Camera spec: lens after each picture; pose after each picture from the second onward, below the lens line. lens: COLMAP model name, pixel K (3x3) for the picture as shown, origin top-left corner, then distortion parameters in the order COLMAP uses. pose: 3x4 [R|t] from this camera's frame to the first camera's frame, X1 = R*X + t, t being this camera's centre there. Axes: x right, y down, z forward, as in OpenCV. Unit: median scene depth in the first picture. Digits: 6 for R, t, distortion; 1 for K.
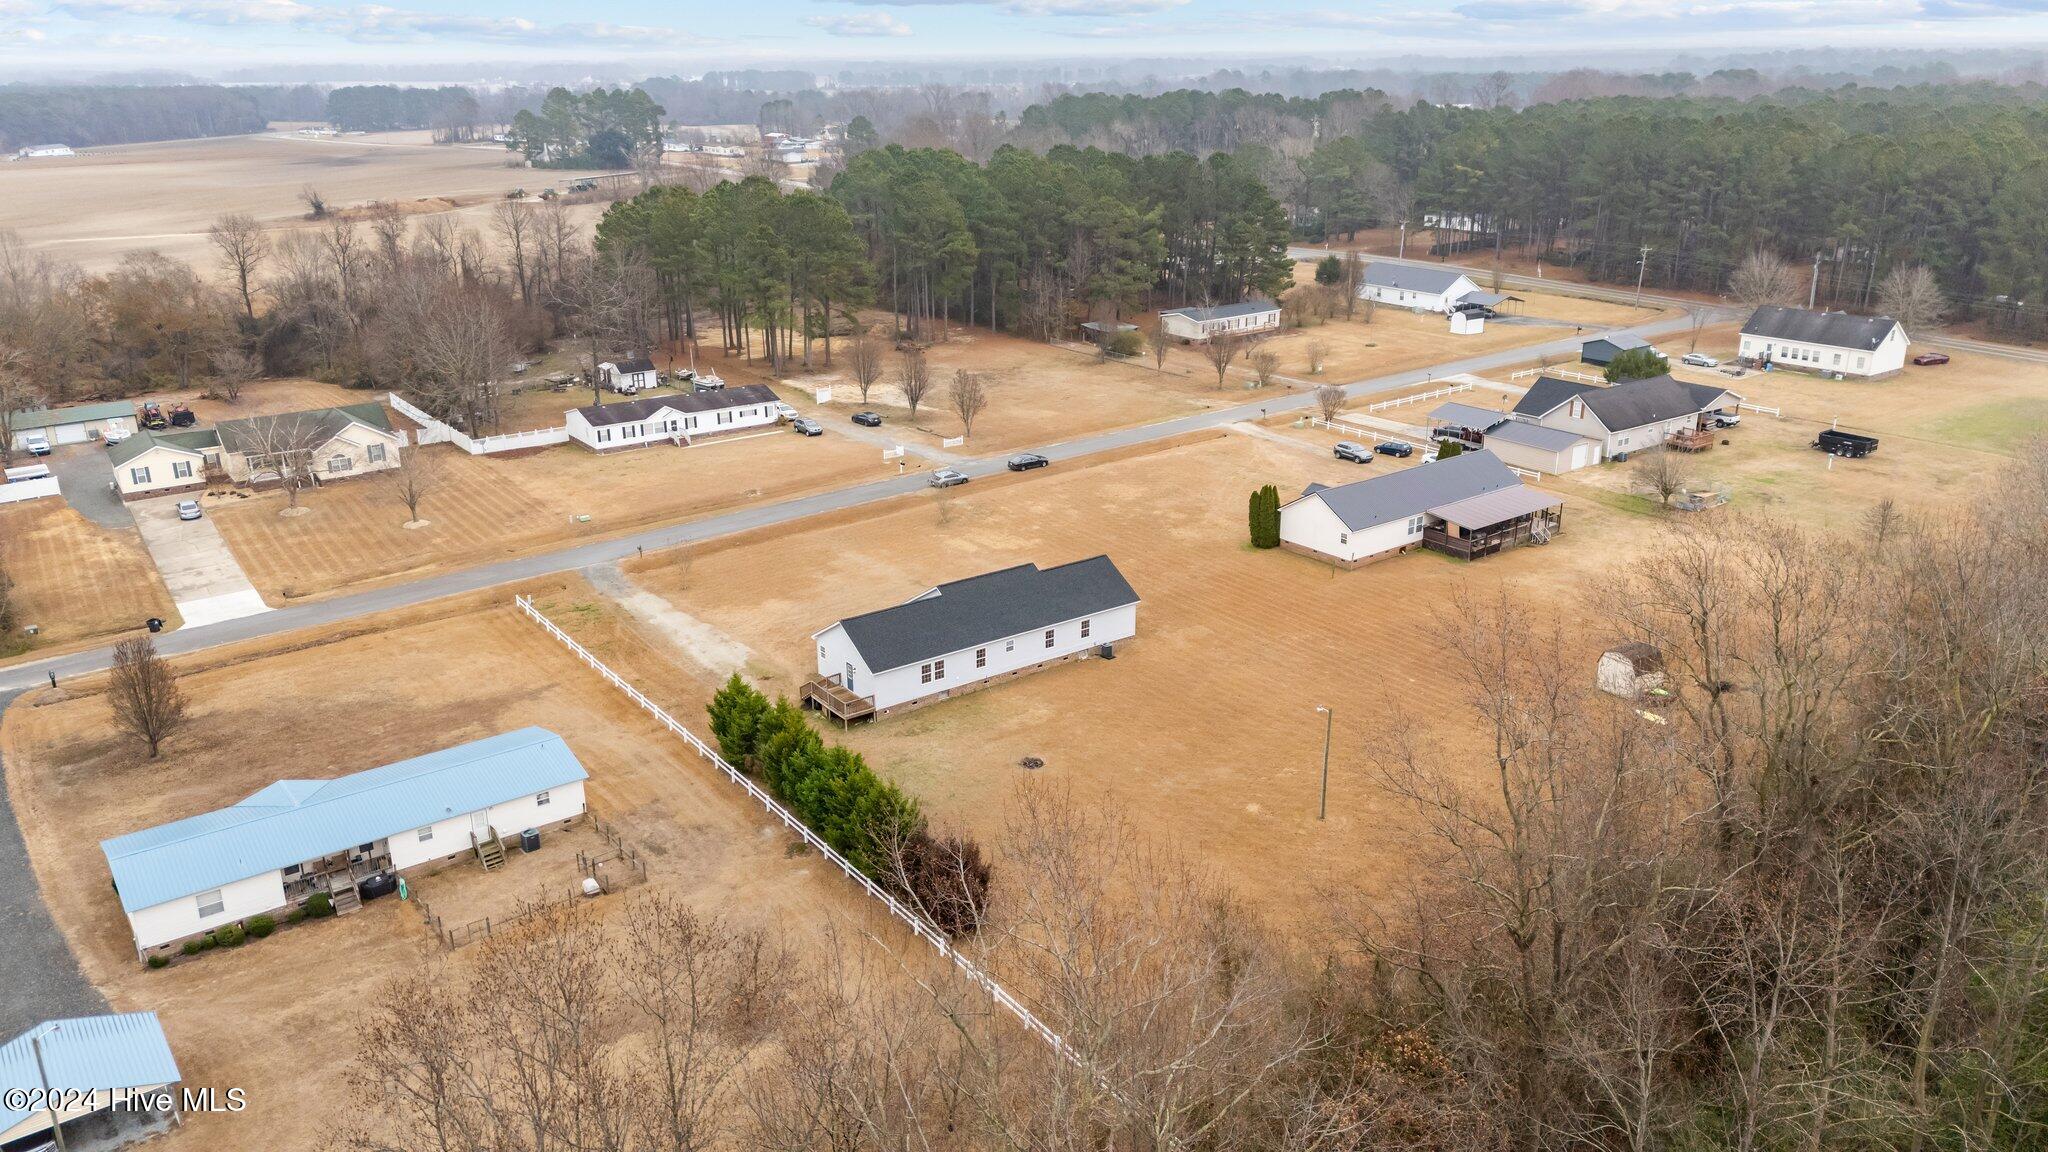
lens RADIAL K [[1494.5, 0, 1032.6], [0, 1494.5, 571.8], [0, 0, 1]] dist [0.072476, -0.070175]
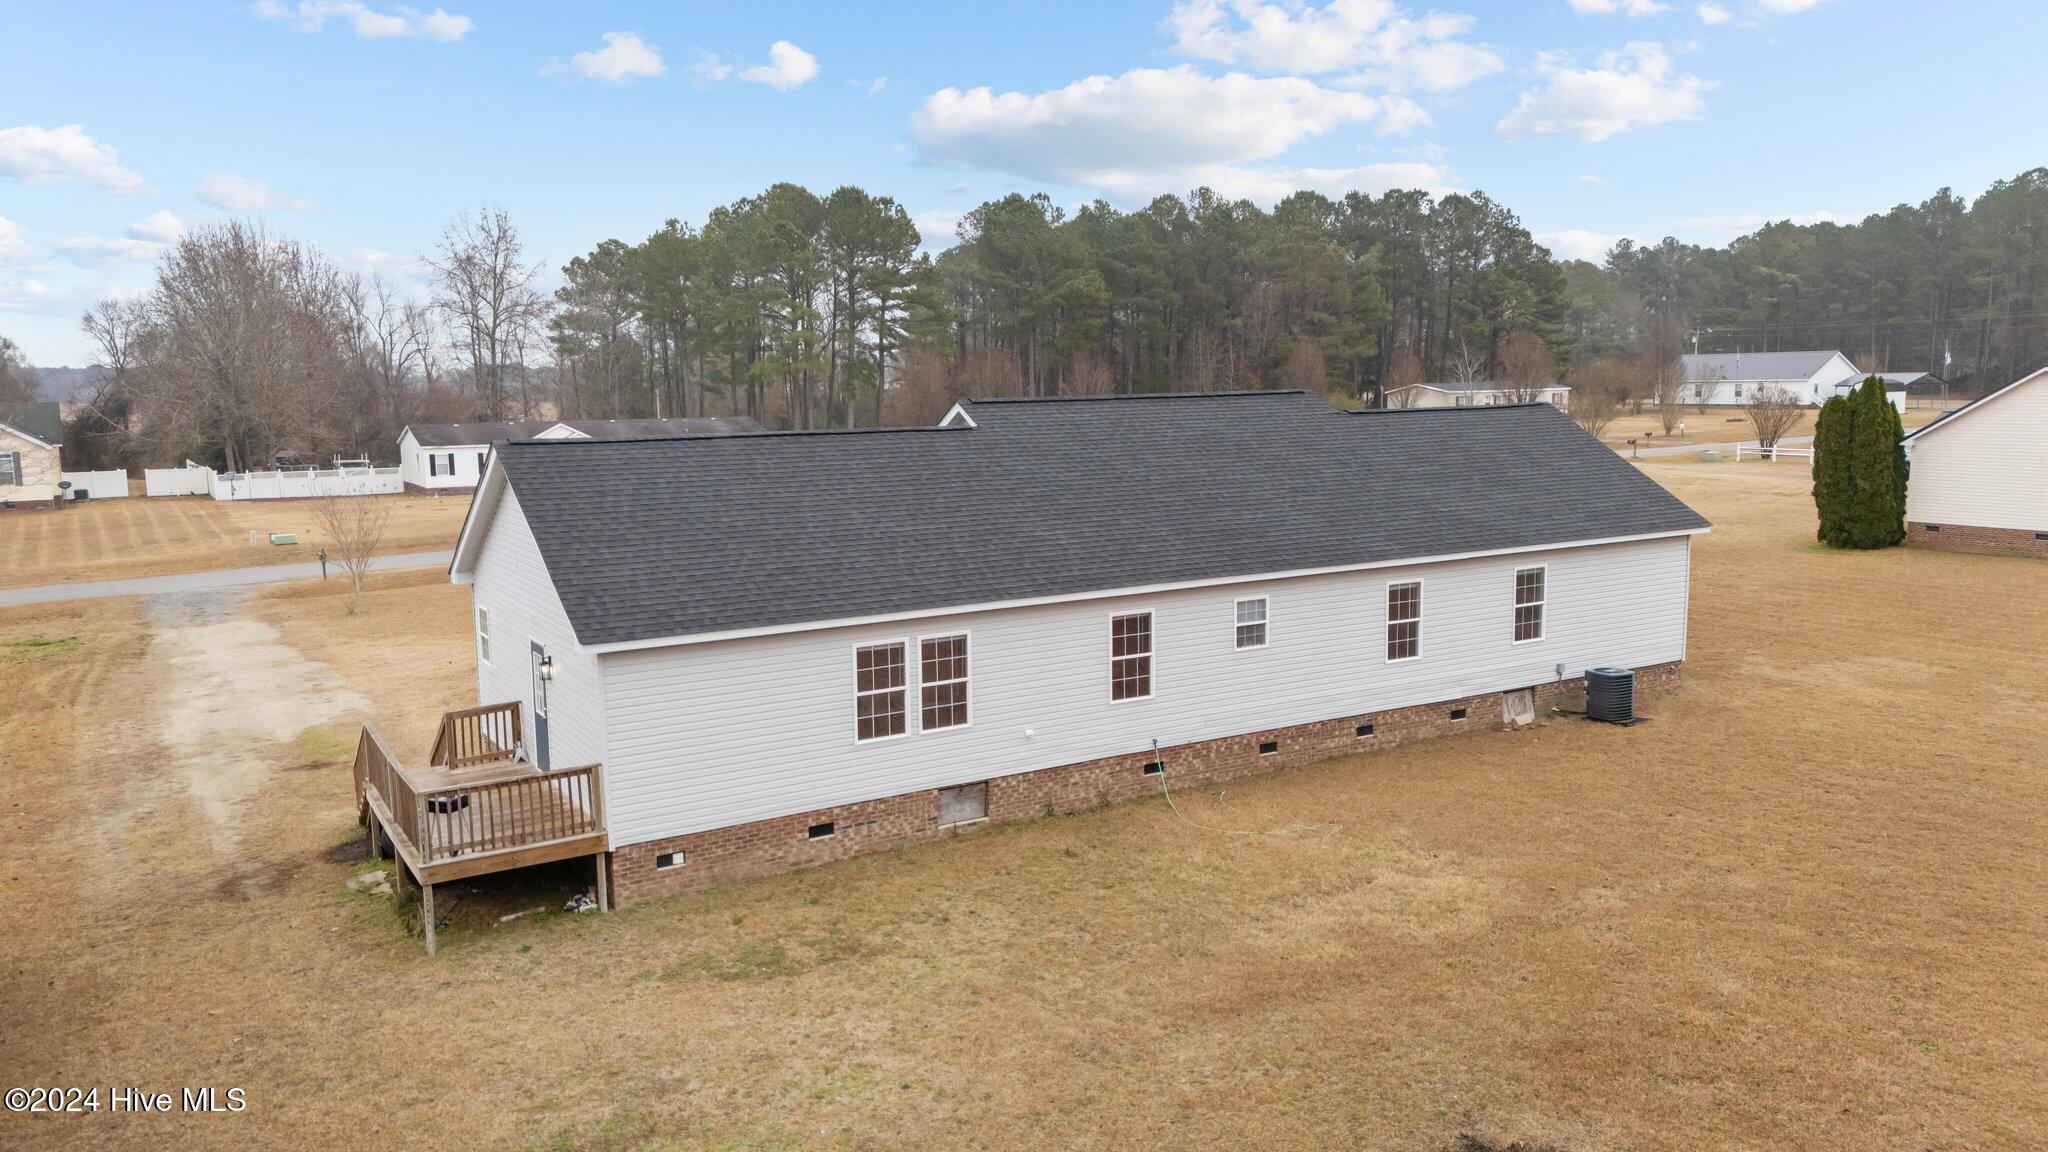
lens RADIAL K [[1494.5, 0, 1016.6], [0, 1494.5, 588.6], [0, 0, 1]] dist [0.072476, -0.070175]
pose [[0.995671, 0.003747, -0.092877, -0.026287], [-0.021324, 0.981748, -0.188985, 0.078017], [0.090473, 0.190147, 0.977578, 0.655580]]
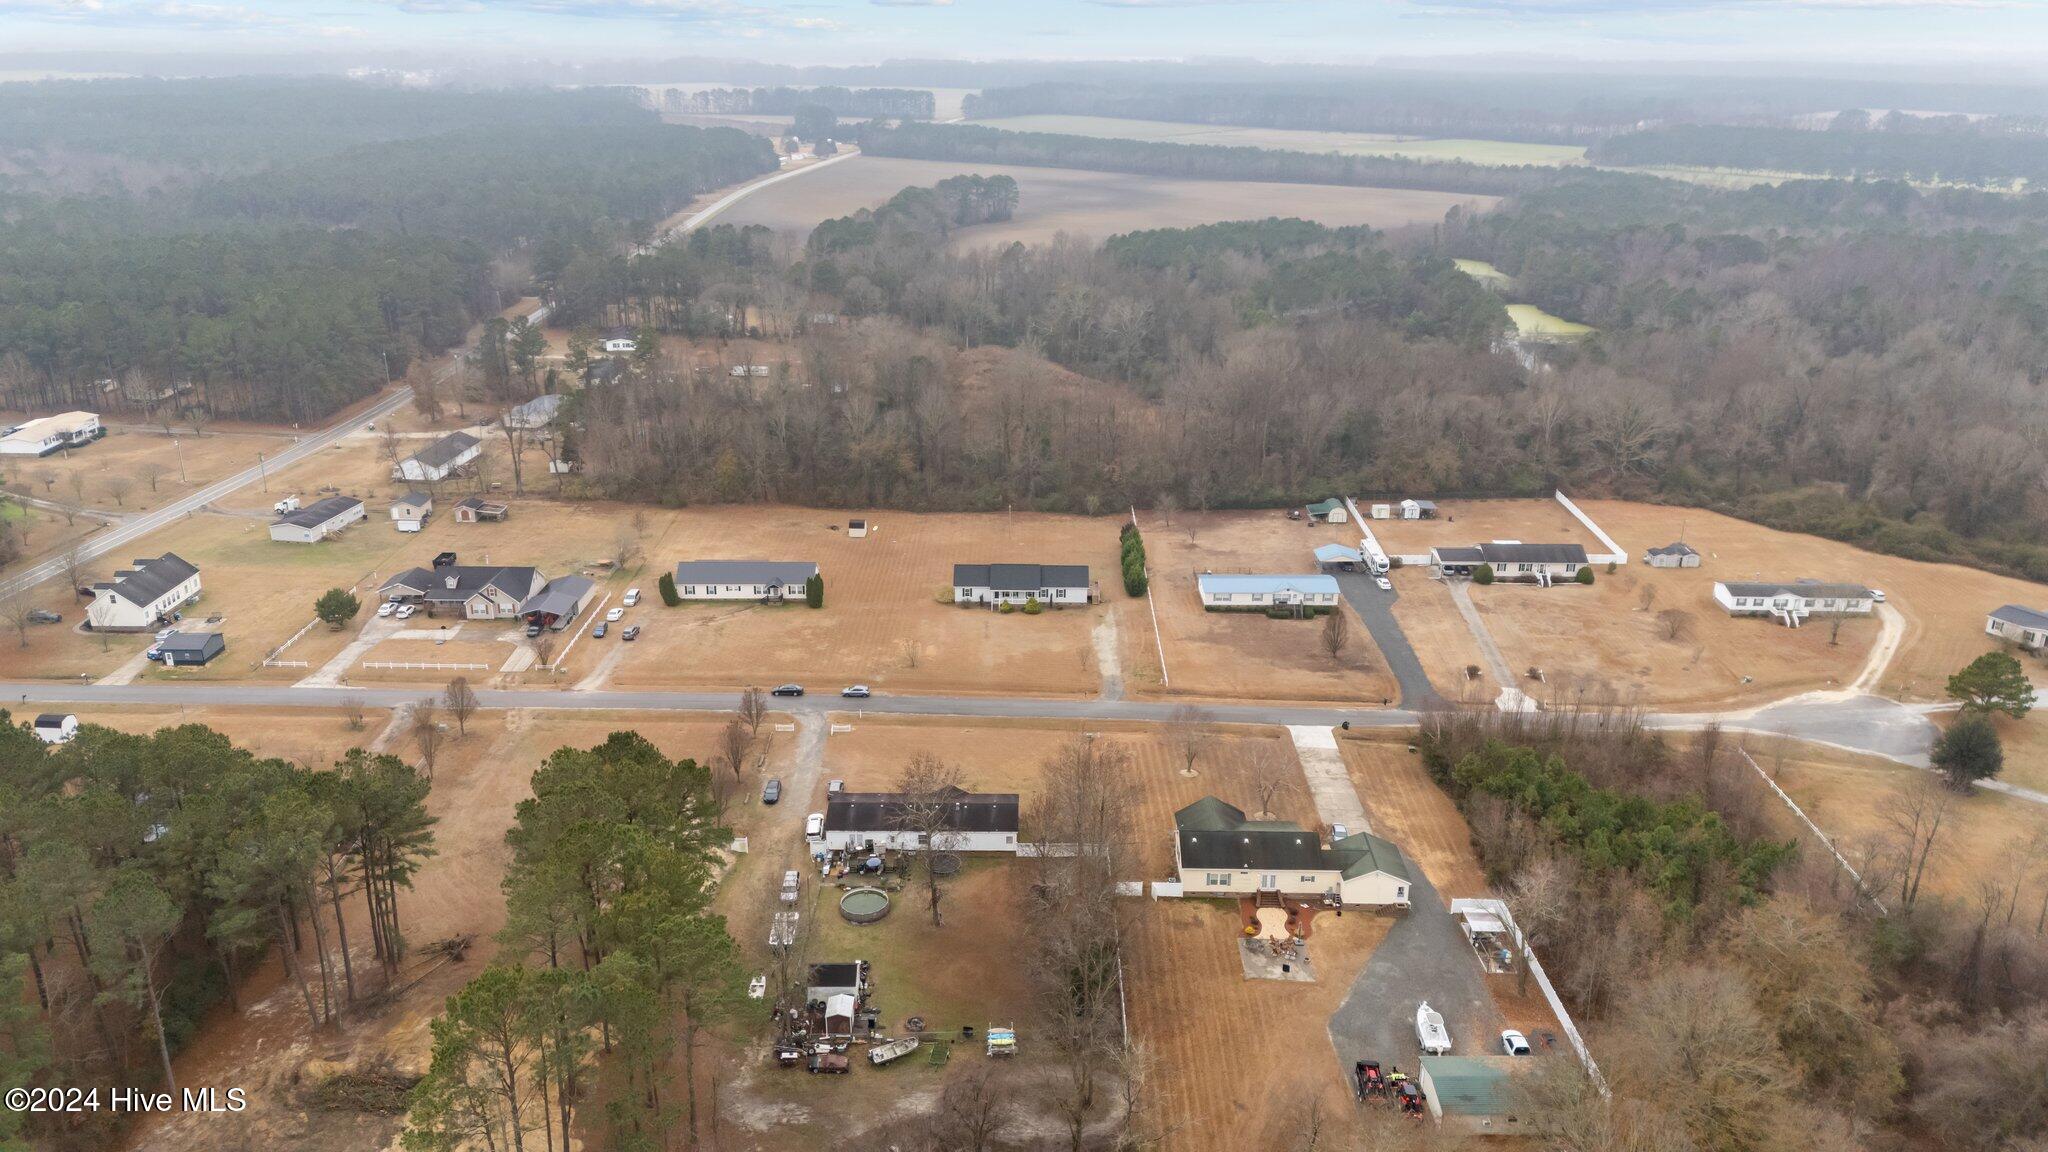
lens RADIAL K [[1494.5, 0, 1028.9], [0, 1494.5, 583.6], [0, 0, 1]] dist [0.072476, -0.070175]
pose [[-0.809154, -0.205683, 0.550423, -1.200841], [0.188685, 0.796176, 0.574894, -1.176416], [-0.556479, 0.569033, -0.605419, 2.158832]]
